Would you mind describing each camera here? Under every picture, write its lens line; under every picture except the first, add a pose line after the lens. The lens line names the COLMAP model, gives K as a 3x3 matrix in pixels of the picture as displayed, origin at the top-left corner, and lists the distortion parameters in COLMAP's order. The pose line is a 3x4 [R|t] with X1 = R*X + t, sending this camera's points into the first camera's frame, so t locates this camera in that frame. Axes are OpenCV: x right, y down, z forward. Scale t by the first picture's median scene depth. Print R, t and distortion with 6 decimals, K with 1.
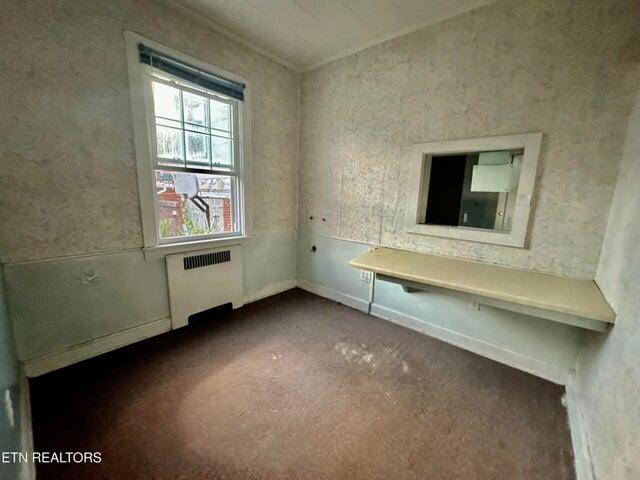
lens RADIAL K [[254.0, 0, 322.6], [0, 254.0, 238.6], [0, 0, 1]] dist [-0.002811, 0.000928]
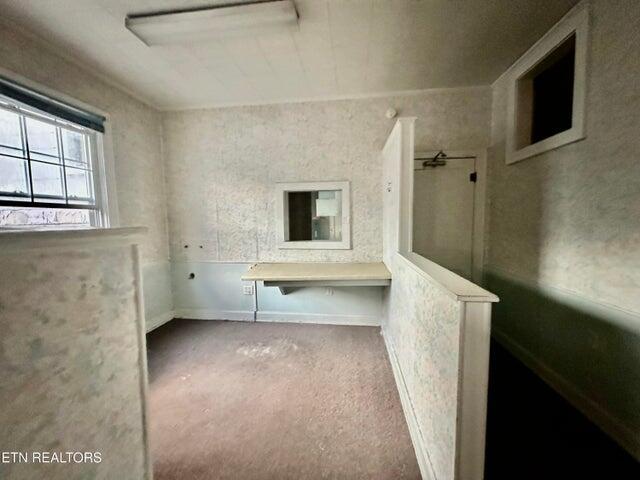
lens RADIAL K [[254.0, 0, 314.9], [0, 254.0, 240.8], [0, 0, 1]] dist [-0.002811, 0.000928]
pose [[0.840837, -0.092388, 0.533345, -0.202279], [0.139134, 0.989109, -0.048013, 0.024089], [-0.523101, 0.114578, 0.844534, -0.205907]]
